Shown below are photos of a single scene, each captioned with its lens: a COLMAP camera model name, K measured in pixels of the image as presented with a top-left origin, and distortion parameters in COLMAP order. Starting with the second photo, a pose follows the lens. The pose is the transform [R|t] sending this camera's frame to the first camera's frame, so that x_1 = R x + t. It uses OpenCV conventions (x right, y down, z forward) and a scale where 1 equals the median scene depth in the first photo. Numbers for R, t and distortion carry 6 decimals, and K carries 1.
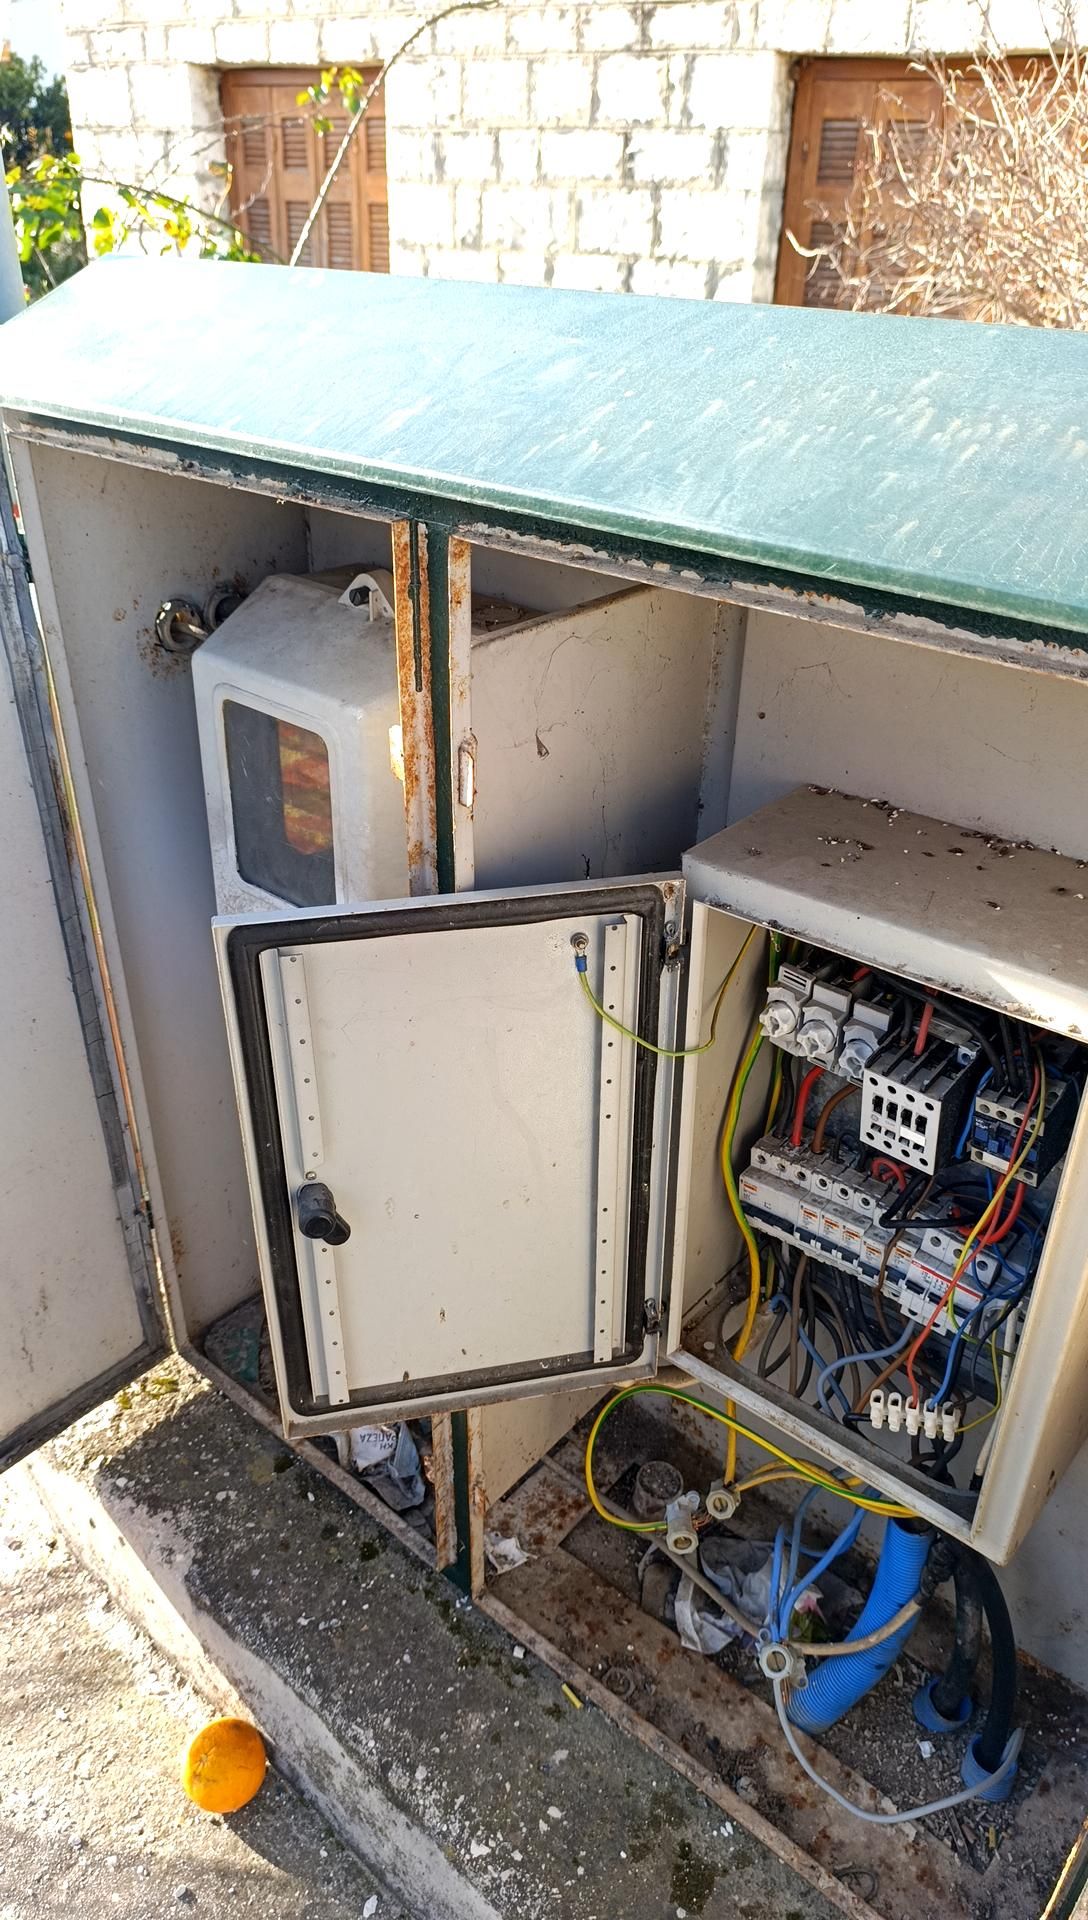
lens RADIAL K [[1360.5, 0, 540.5], [0, 1360.5, 964.9], [0, 0, 1]] dist [-0.008290, -0.017204]
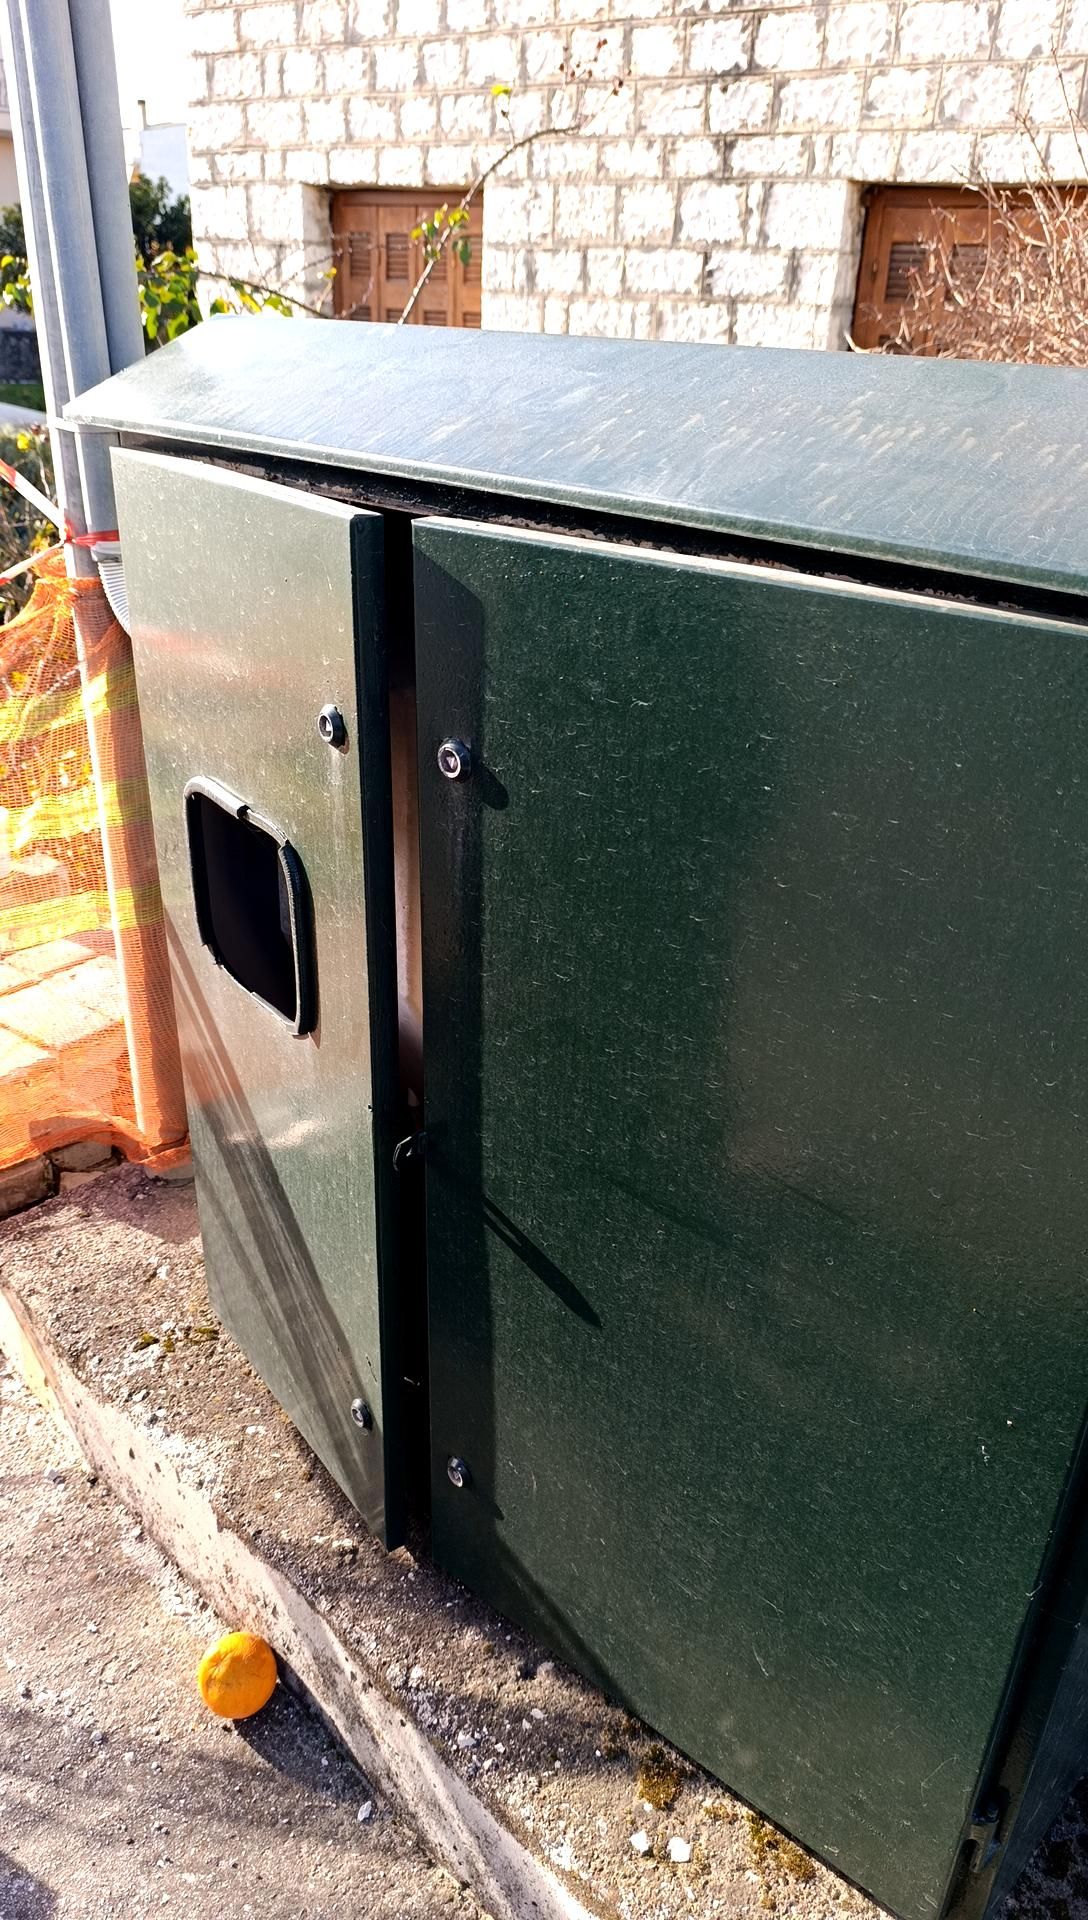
lens RADIAL K [[1360.5, 0, 546.7], [0, 1360.5, 958.9], [0, 0, 1]] dist [-0.008290, -0.017204]
pose [[0.998130, 0.040539, -0.045761, 0.035373], [-0.043827, 0.996346, -0.073301, 0.087165], [0.042622, 0.075170, 0.996259, -0.099959]]
